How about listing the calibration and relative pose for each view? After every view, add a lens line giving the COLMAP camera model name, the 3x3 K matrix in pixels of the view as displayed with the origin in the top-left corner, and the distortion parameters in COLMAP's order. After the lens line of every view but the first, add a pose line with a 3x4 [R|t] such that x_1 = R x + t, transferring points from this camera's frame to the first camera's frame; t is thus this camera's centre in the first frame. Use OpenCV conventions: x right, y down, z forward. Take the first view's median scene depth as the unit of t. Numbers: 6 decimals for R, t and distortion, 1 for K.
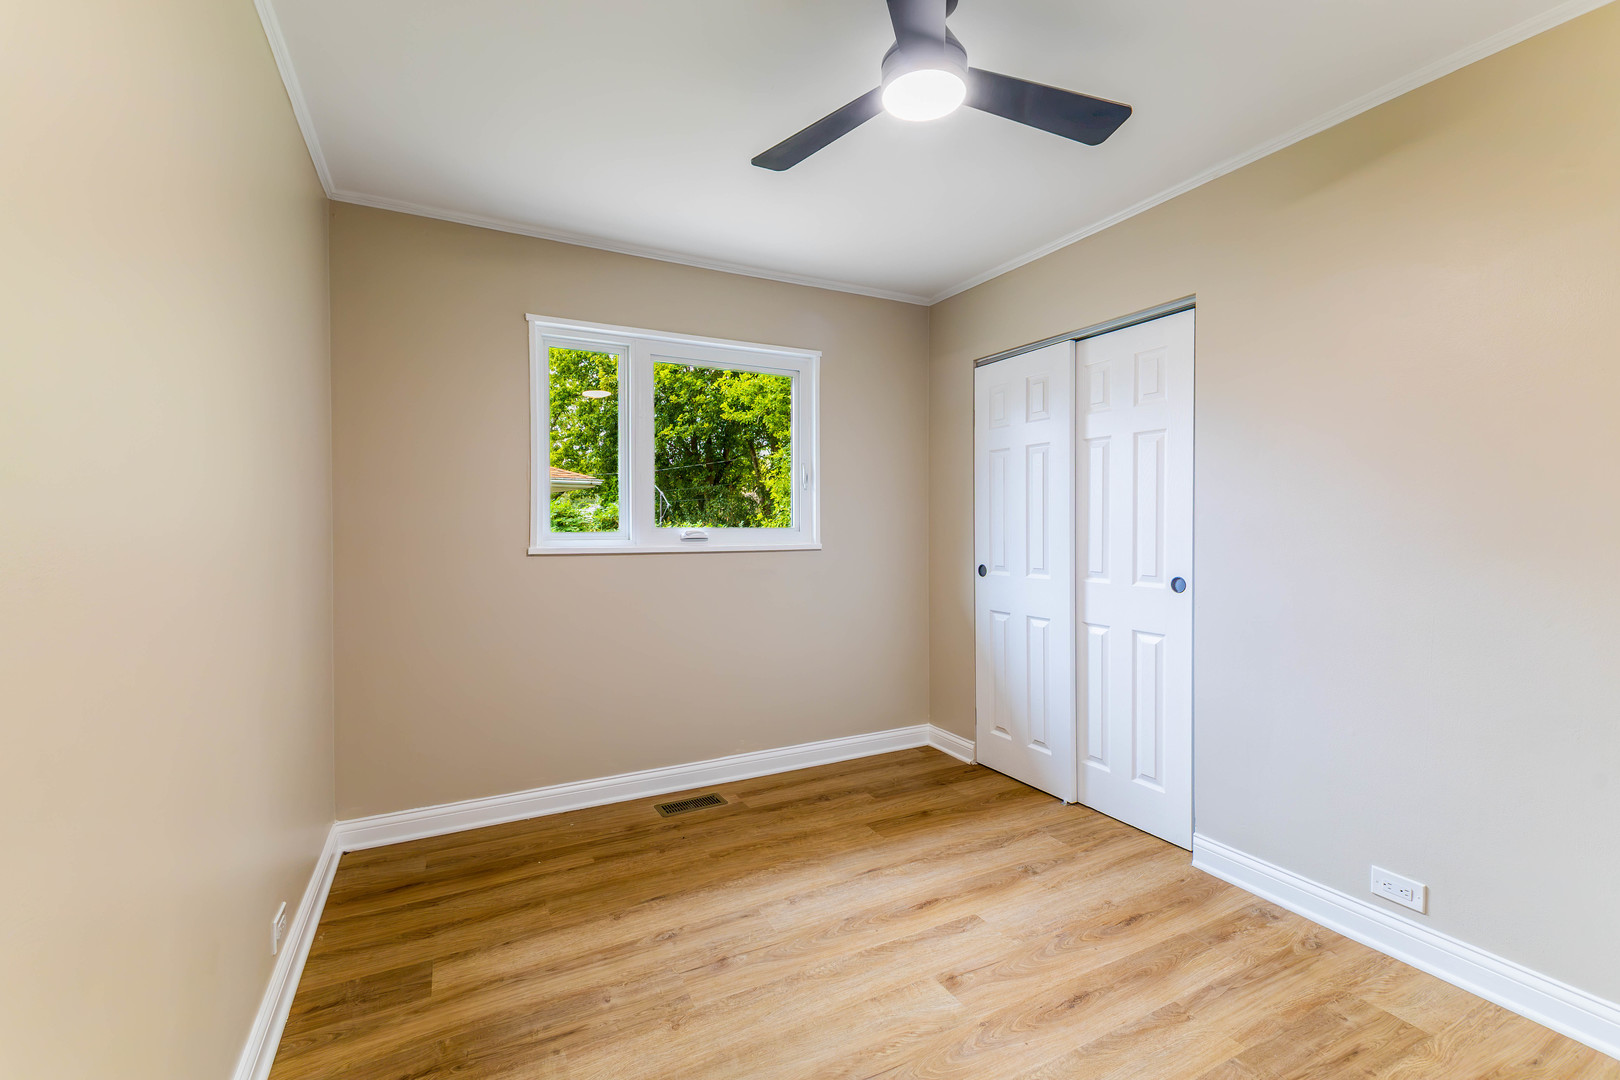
lens RADIAL K [[699.7, 0, 813.0], [0, 699.7, 536.3], [0, 0, 1]] dist [0.021395, -0.004669]
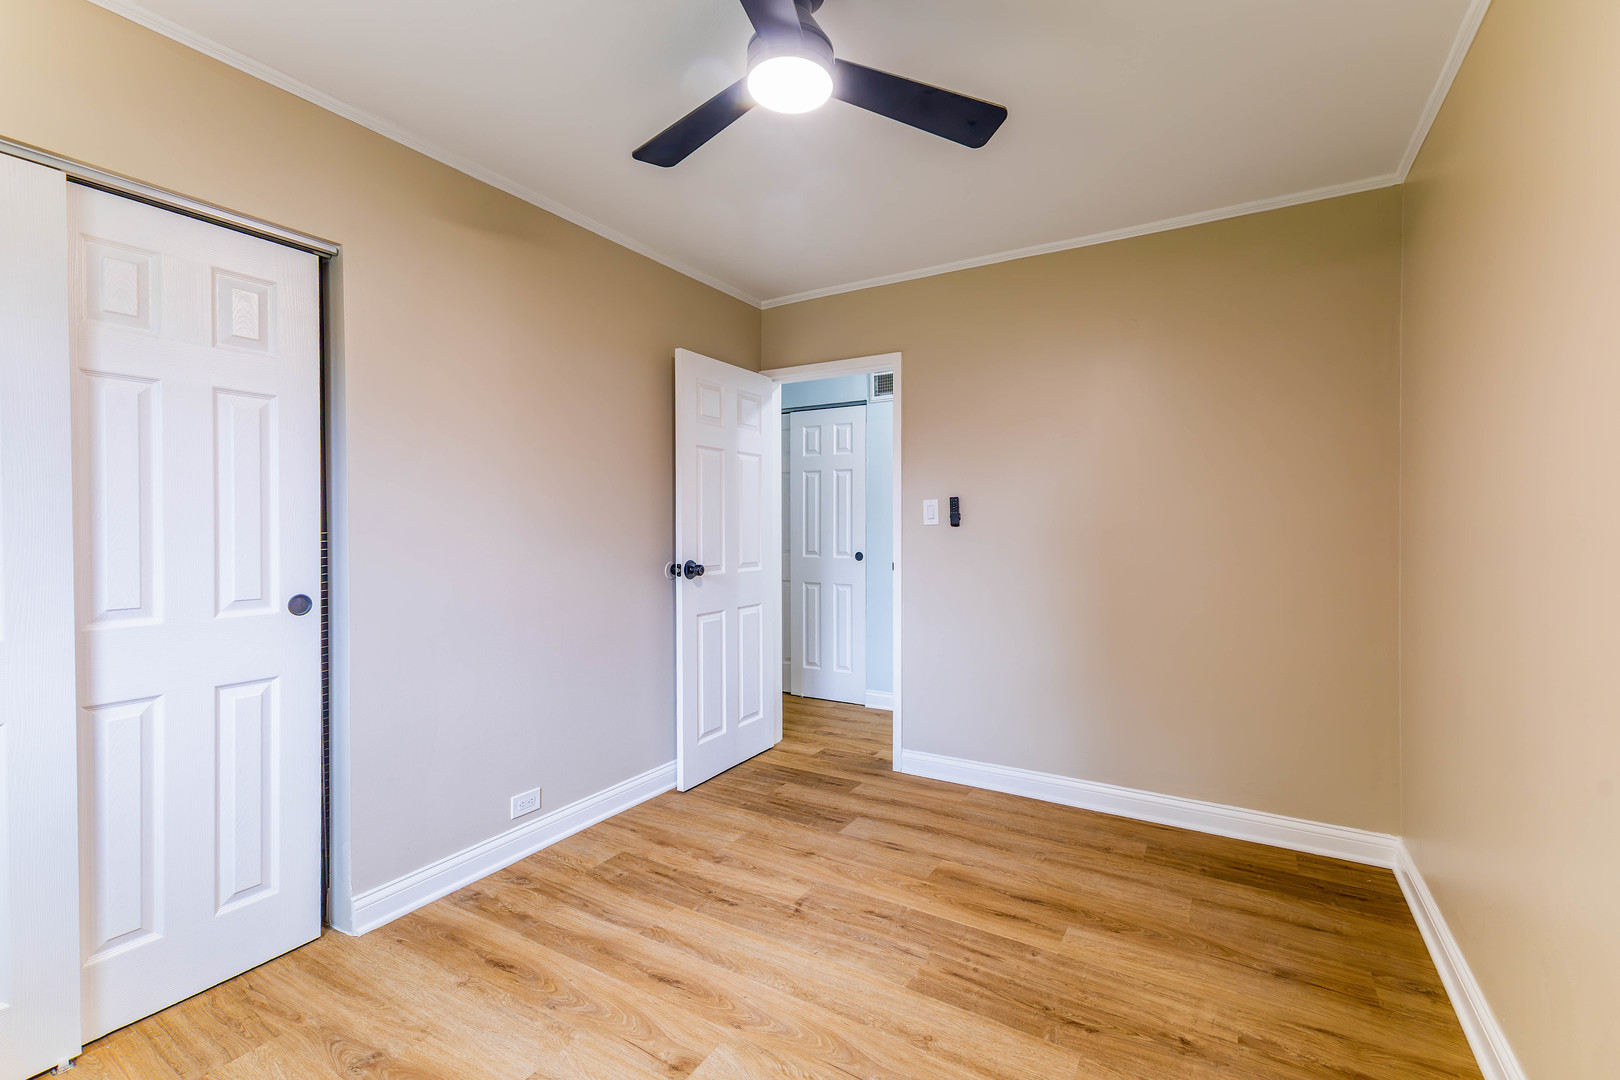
lens RADIAL K [[699.7, 0, 822.1], [0, 699.7, 533.0], [0, 0, 1]] dist [0.021395, -0.004669]
pose [[-0.524688, -0.007138, 0.851265, -0.473414], [0.018302, 0.999639, 0.019663, -0.014477], [-0.851098, 0.025897, -0.524368, 1.003171]]
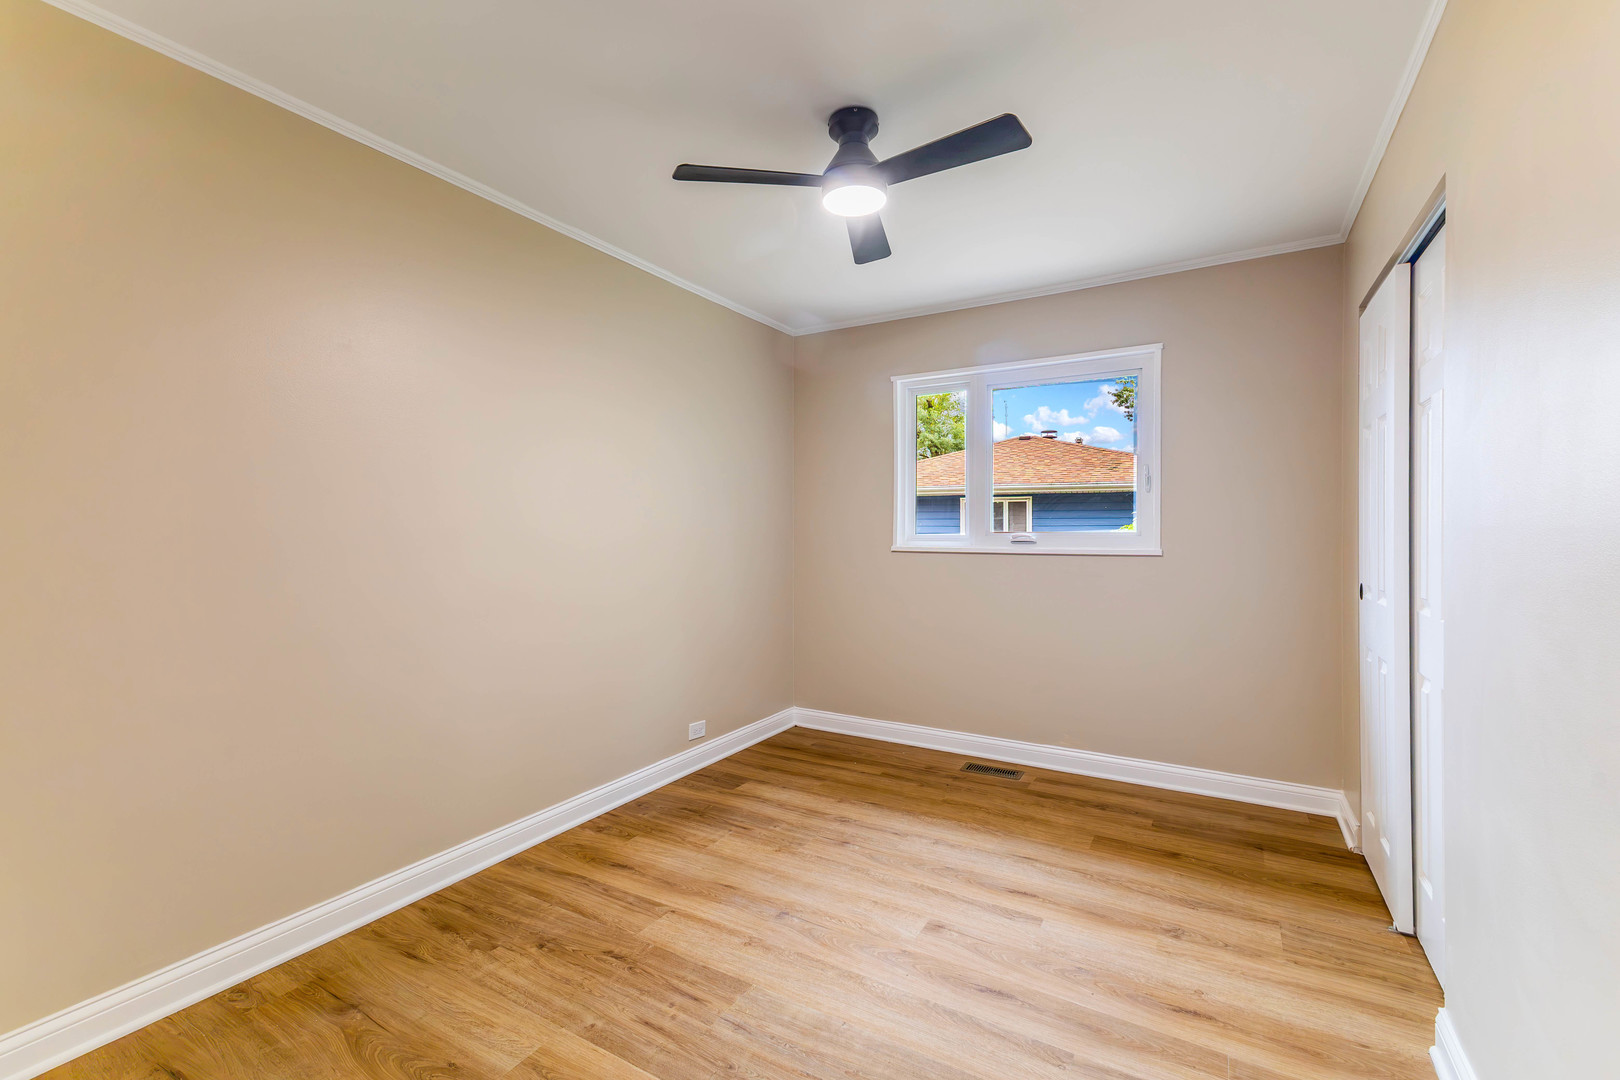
lens RADIAL K [[699.7, 0, 814.7], [0, 699.7, 533.3], [0, 0, 1]] dist [0.021395, -0.004669]
pose [[0.523992, 0.002475, -0.851720, 0.831323], [-0.013281, 0.999898, -0.005265, 0.000790], [0.851620, 0.014070, 0.523971, 0.176560]]
